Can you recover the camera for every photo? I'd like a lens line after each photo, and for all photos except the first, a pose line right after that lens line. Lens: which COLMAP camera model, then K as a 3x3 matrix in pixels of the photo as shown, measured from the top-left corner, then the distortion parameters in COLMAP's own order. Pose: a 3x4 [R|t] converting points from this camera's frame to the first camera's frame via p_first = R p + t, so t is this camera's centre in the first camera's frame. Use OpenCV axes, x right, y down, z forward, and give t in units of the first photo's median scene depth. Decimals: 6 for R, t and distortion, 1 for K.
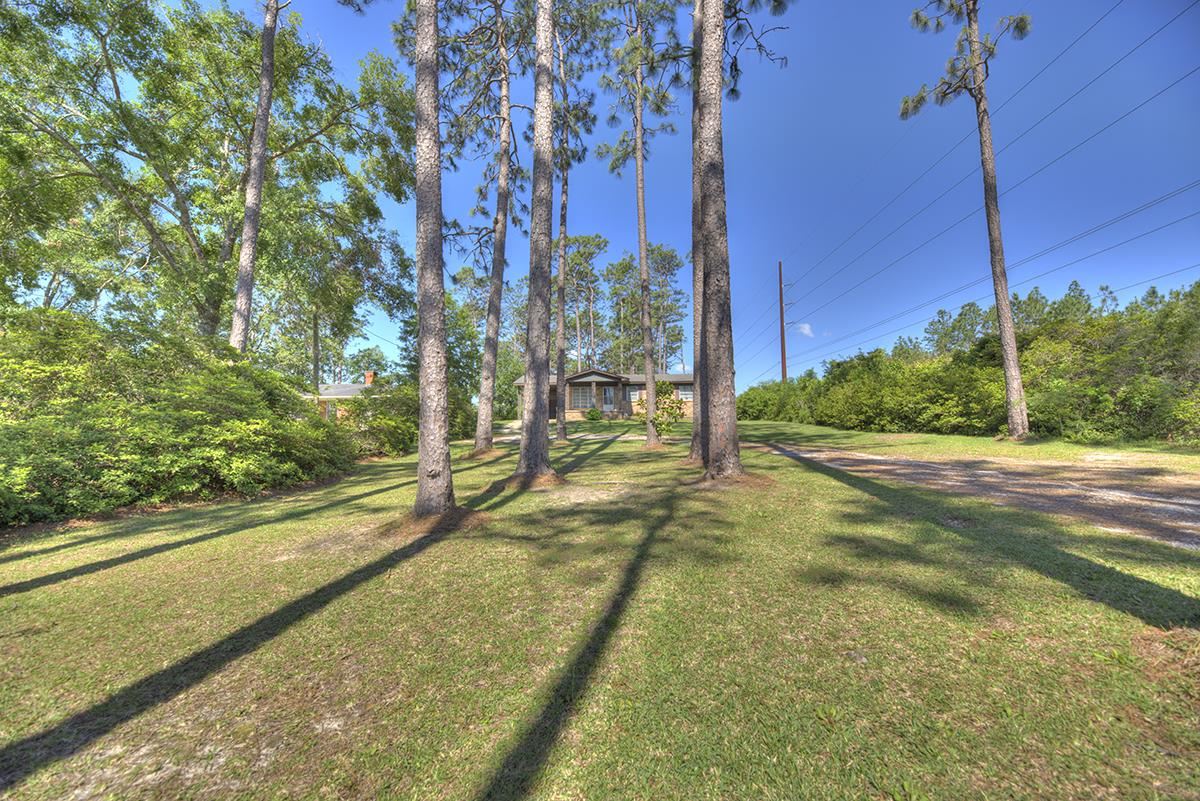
lens RADIAL K [[480.9, 0, 607.0], [0, 480.9, 399.1], [0, 0, 1]] dist [0.001087, -0.005679]
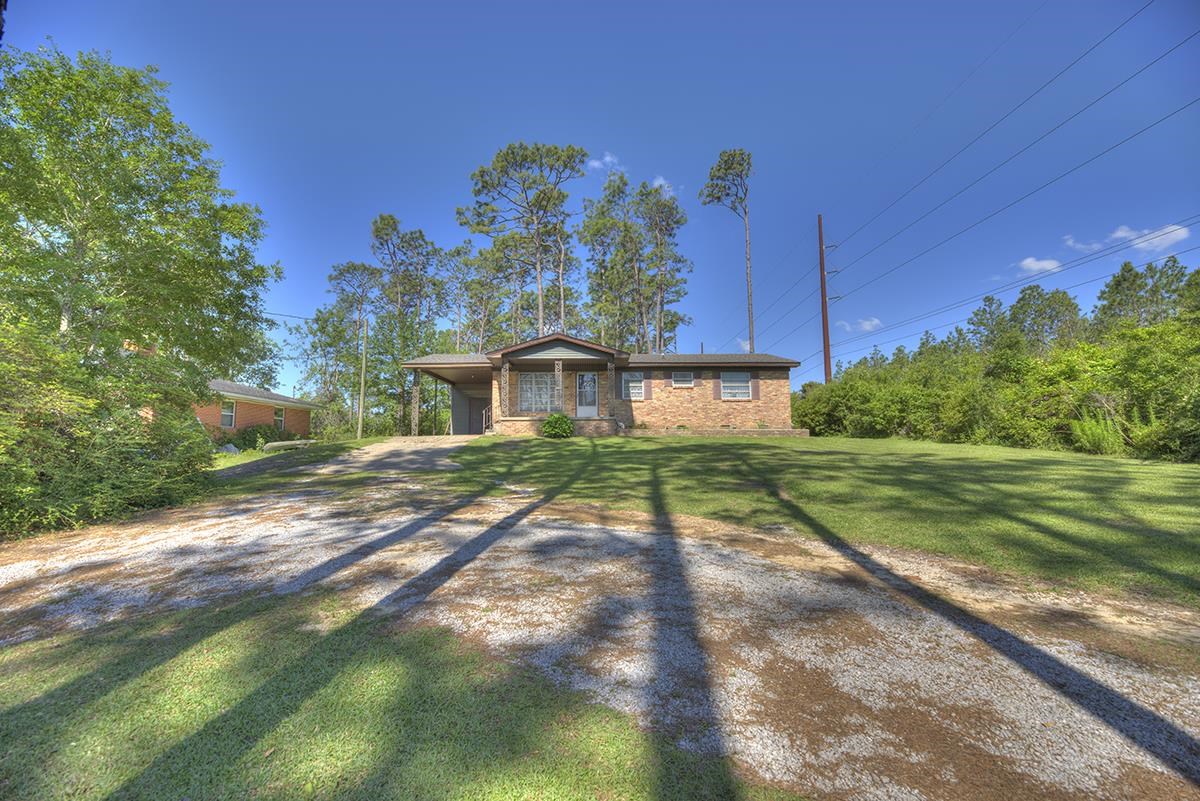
lens RADIAL K [[480.9, 0, 607.0], [0, 480.9, 399.1], [0, 0, 1]] dist [0.001087, -0.005679]
pose [[0.998528, 0.005766, 0.053935, -0.002161], [-0.005096, 0.999908, -0.012548, 0.005618], [-0.054002, 0.012254, 0.998466, 0.276547]]
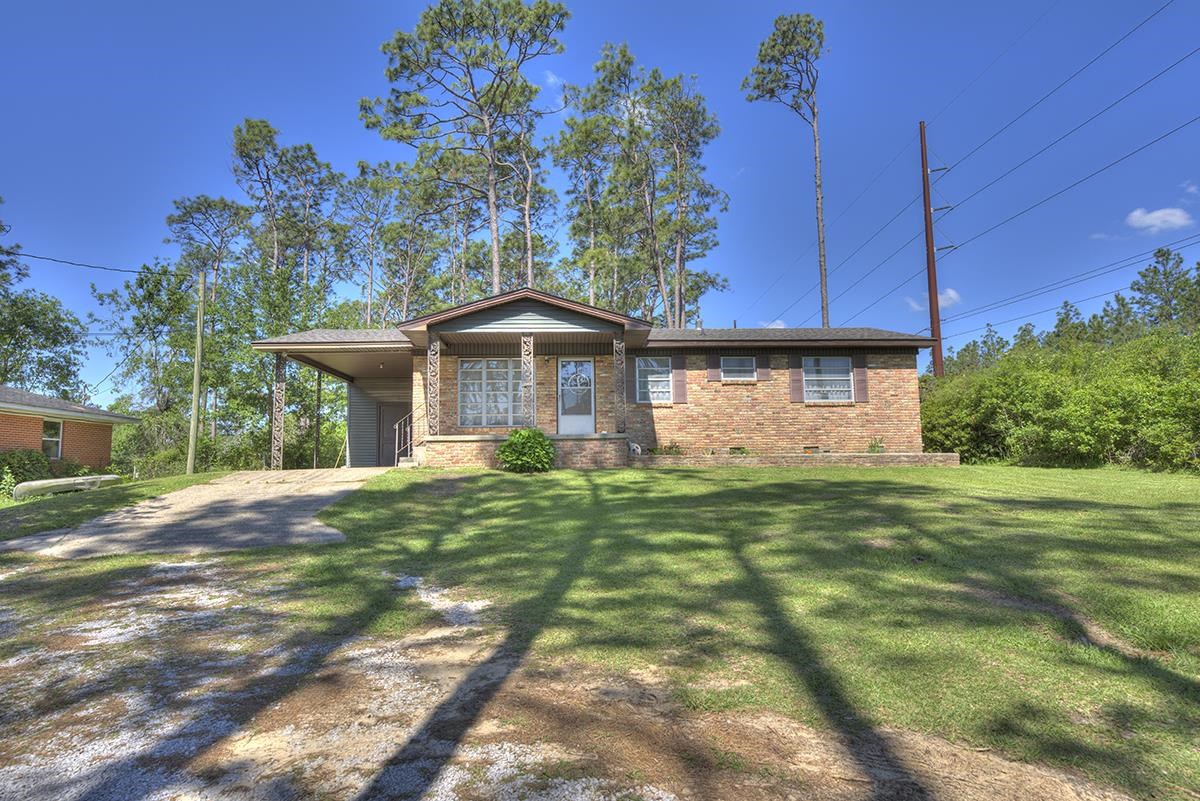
lens RADIAL K [[690.3, 0, 605.4], [0, 690.3, 400.1], [0, 0, 1]] dist [0.002660, 0.000697]
pose [[0.997310, 0.001000, 0.073297, -0.006273], [0.000433, 0.999809, -0.019540, 0.005628], [-0.073303, 0.019519, 0.997119, 0.325804]]
